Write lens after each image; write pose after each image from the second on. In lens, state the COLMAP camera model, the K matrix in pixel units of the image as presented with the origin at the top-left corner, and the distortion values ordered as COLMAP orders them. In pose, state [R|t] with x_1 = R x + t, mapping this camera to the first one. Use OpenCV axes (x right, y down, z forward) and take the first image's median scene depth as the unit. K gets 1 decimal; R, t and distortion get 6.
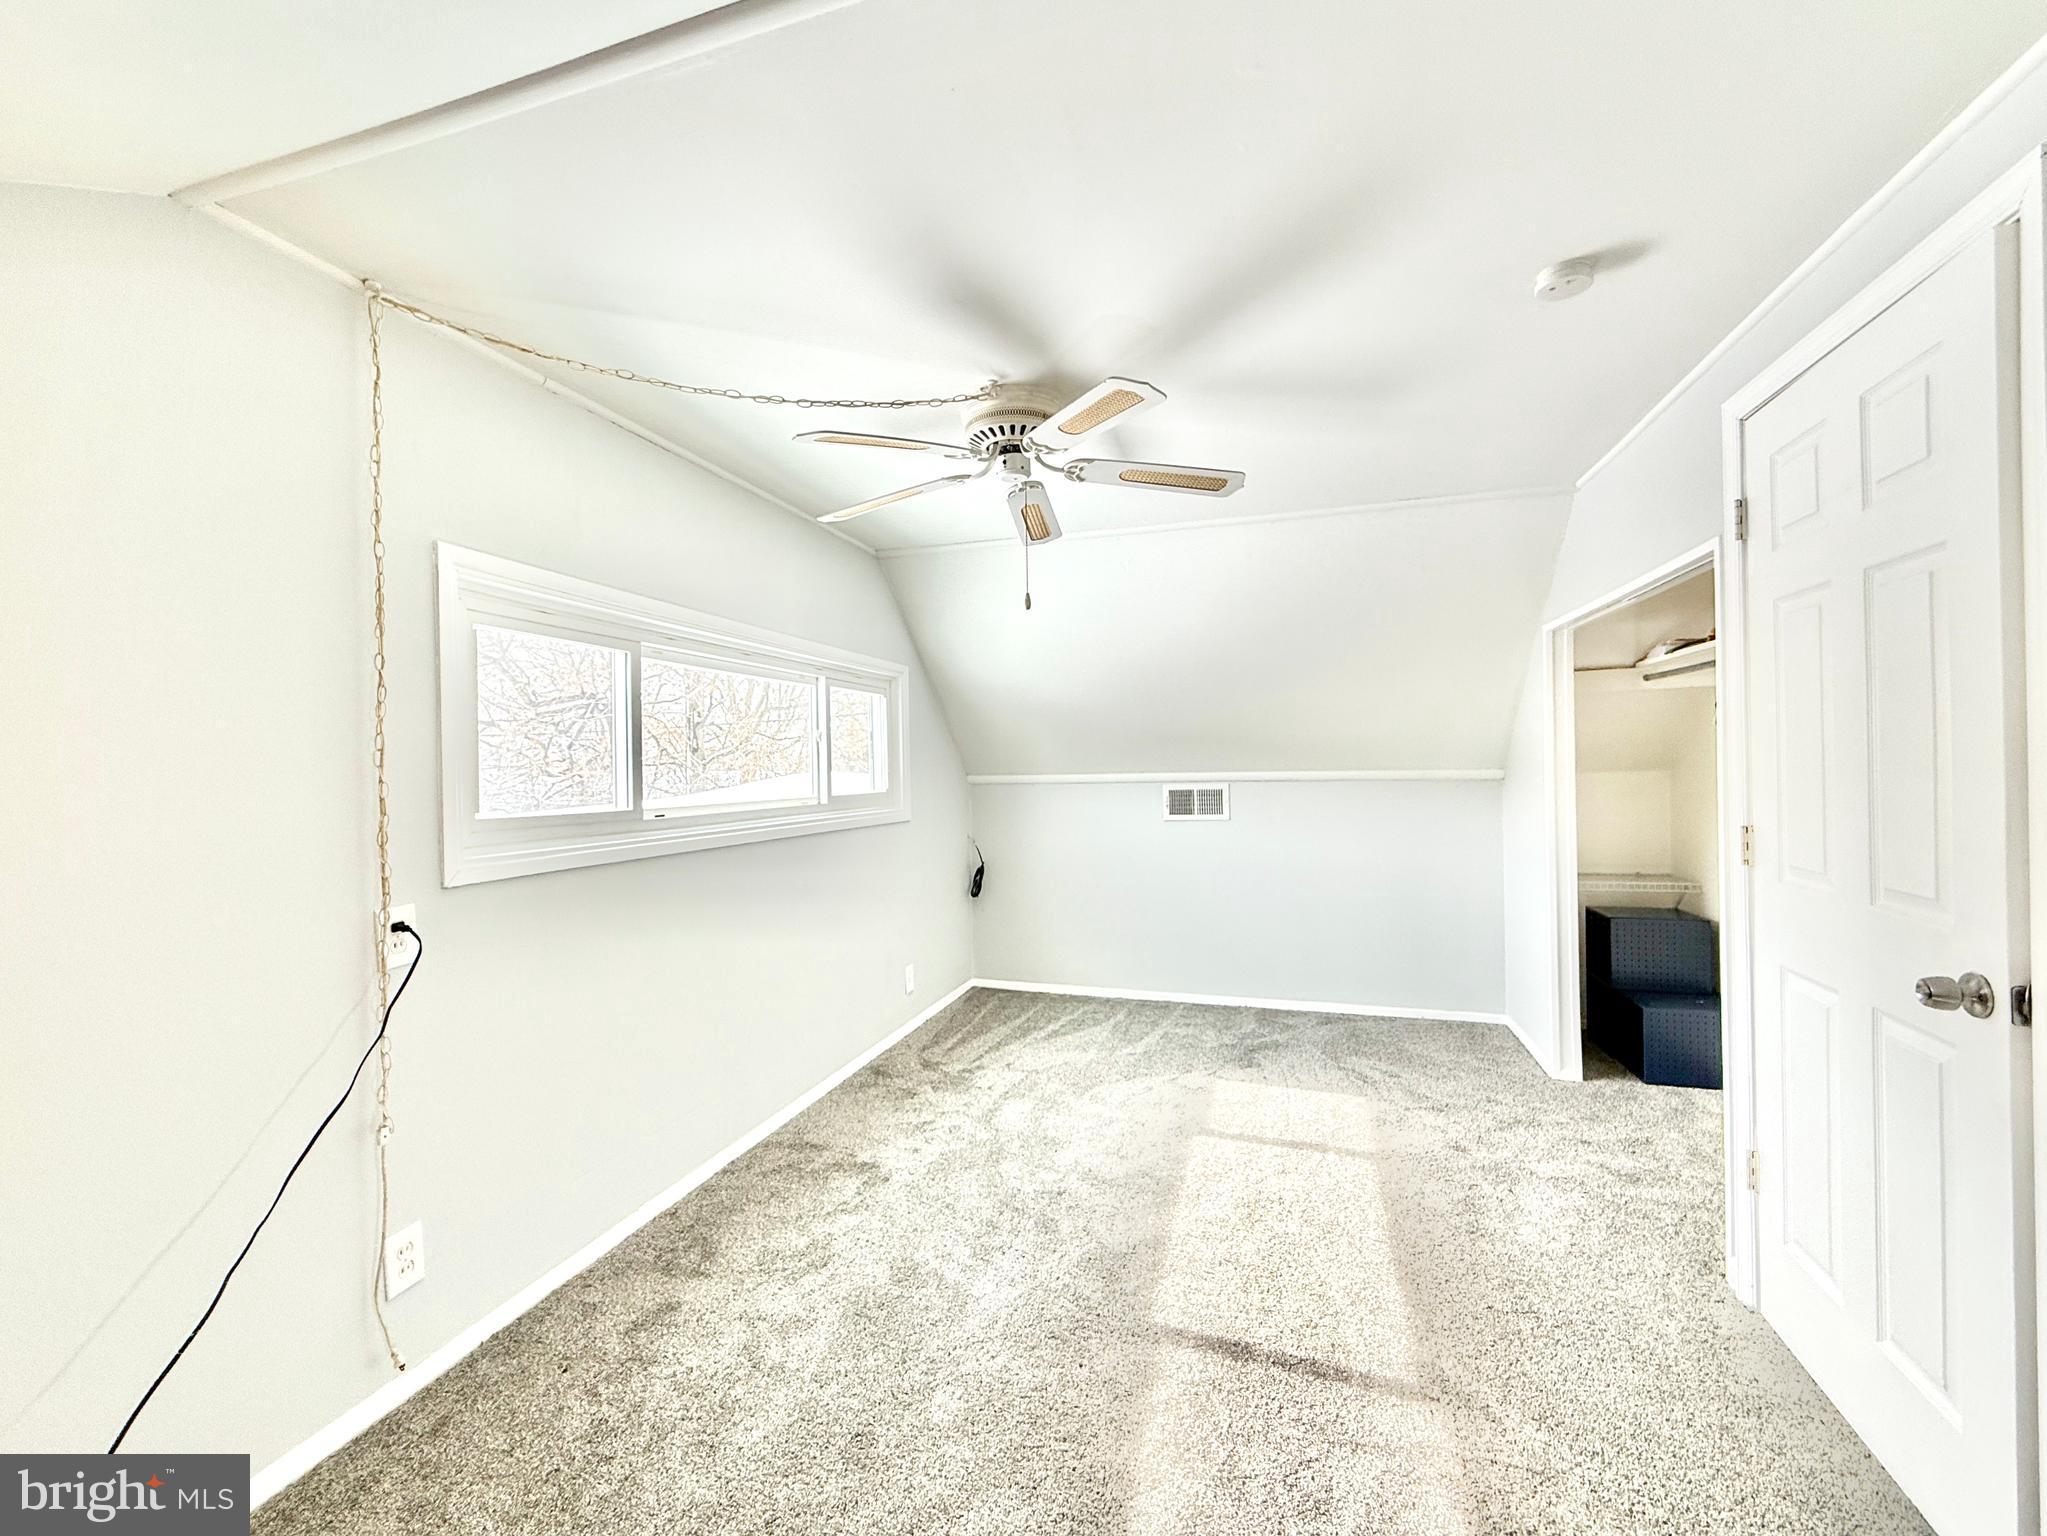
lens RADIAL K [[843.6, 0, 1023.5], [0, 843.6, 768.0], [0, 0, 1]] dist [0.000659, 0.000072]
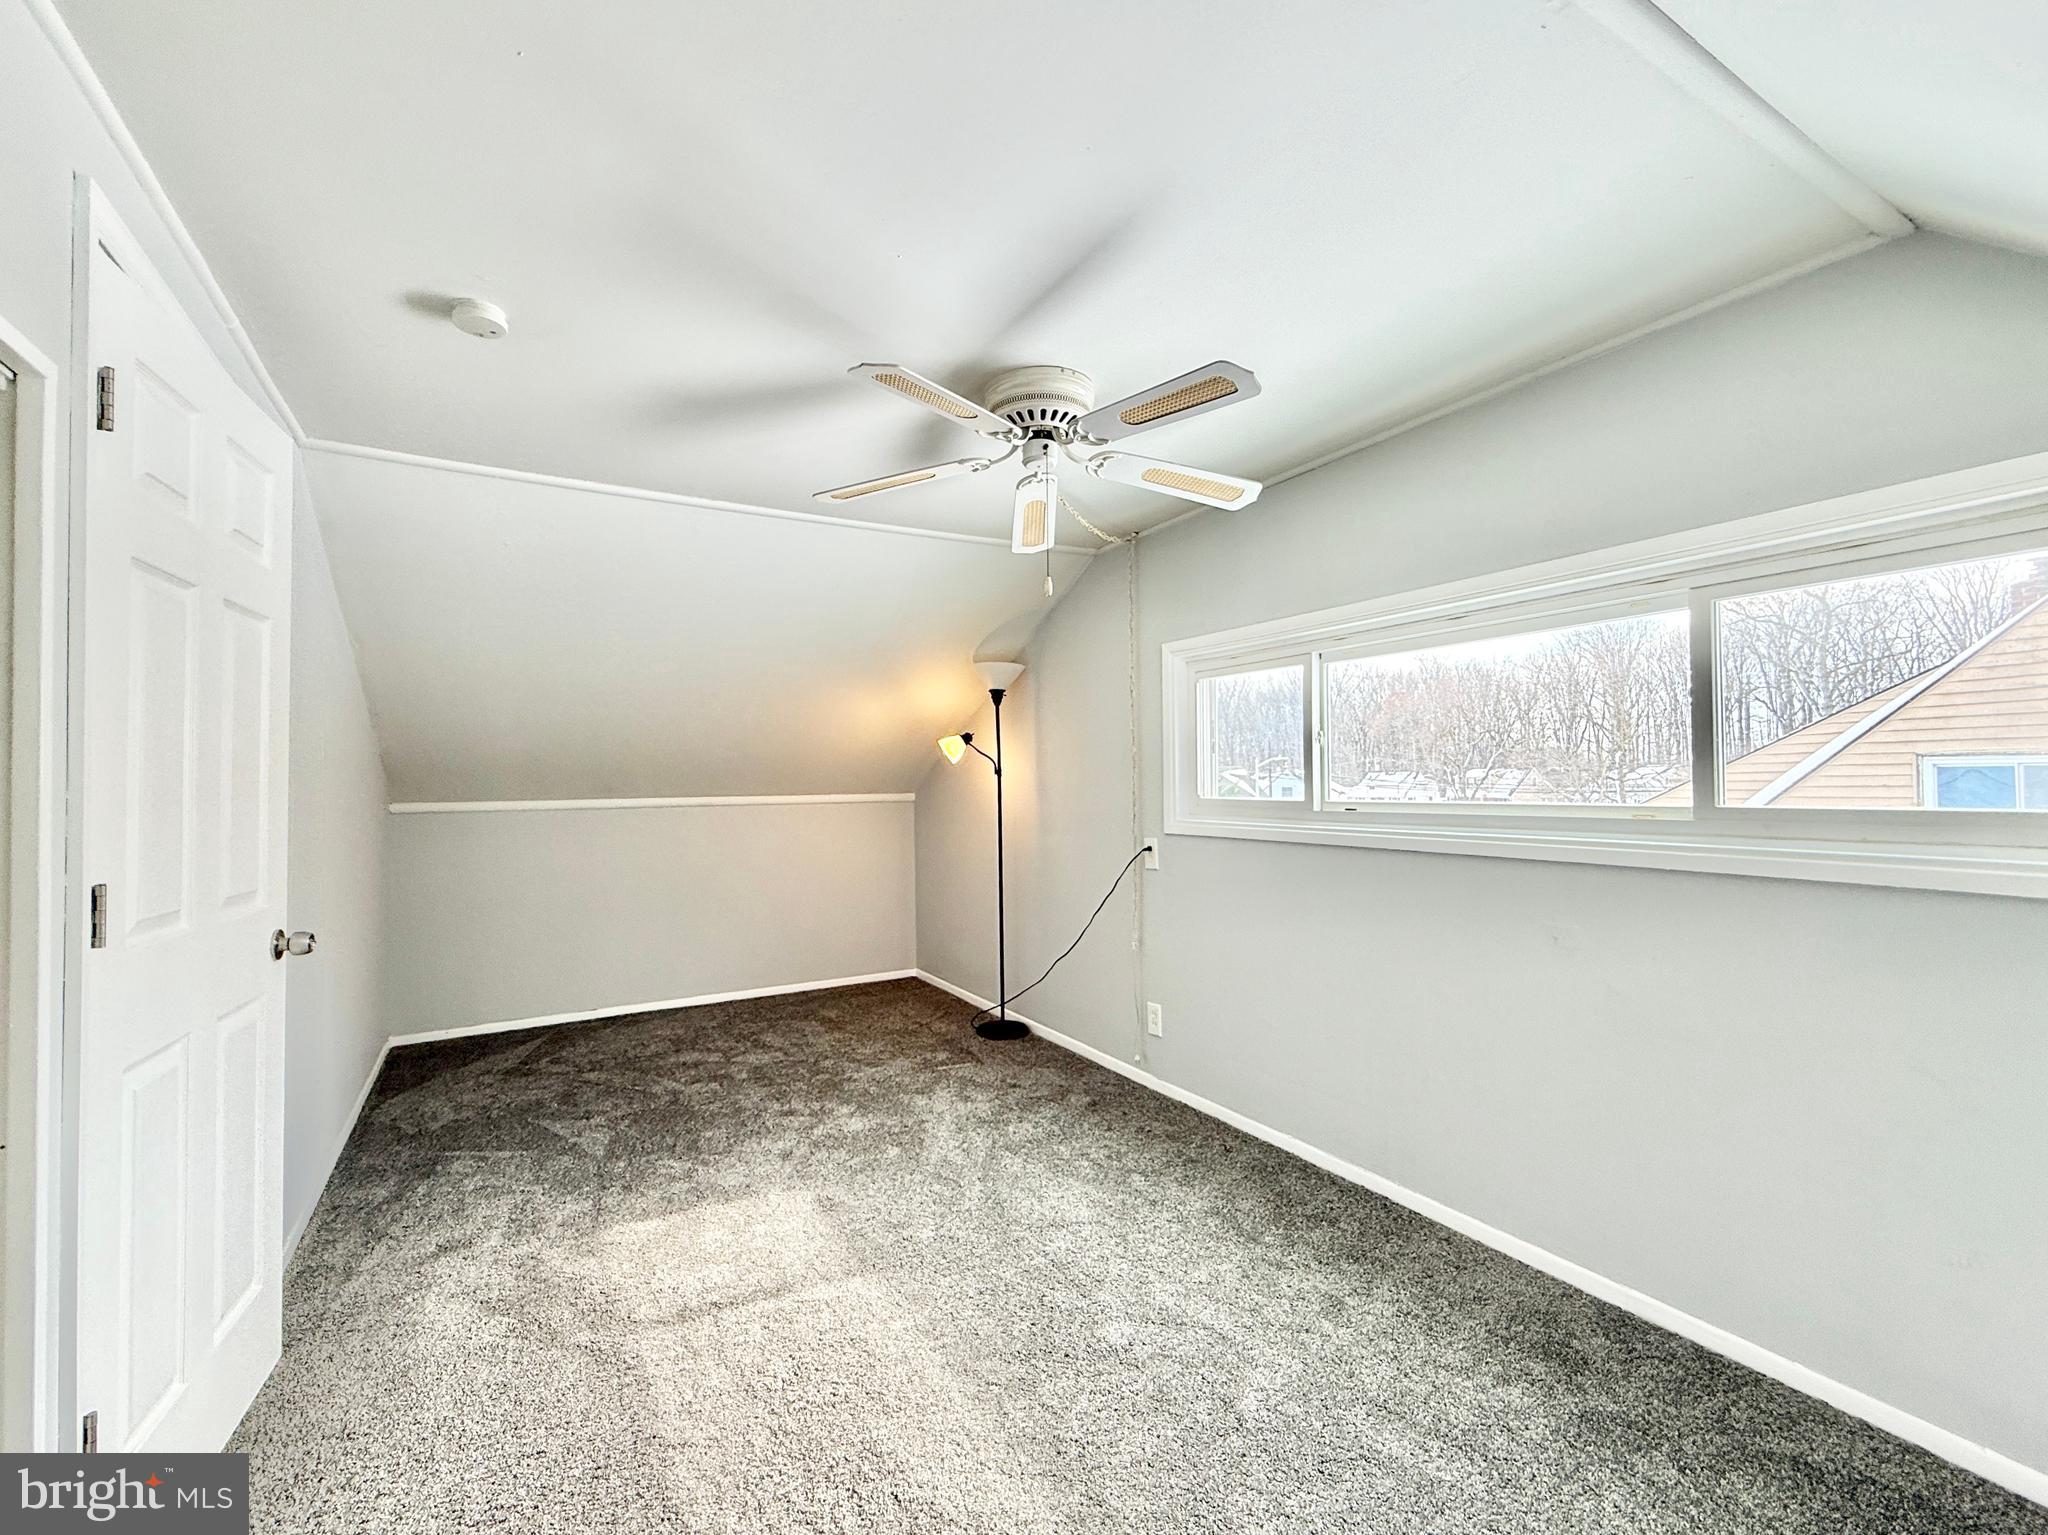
lens RADIAL K [[844.0, 0, 1024.0], [0, 844.0, 767.5], [0, 0, 1]] dist [0.000659, 0.000072]
pose [[-0.679893, 0.005999, -0.733287, 0.665929], [0.018664, 0.999784, -0.009126, 0.007003], [0.733074, -0.019891, -0.679858, 1.538407]]
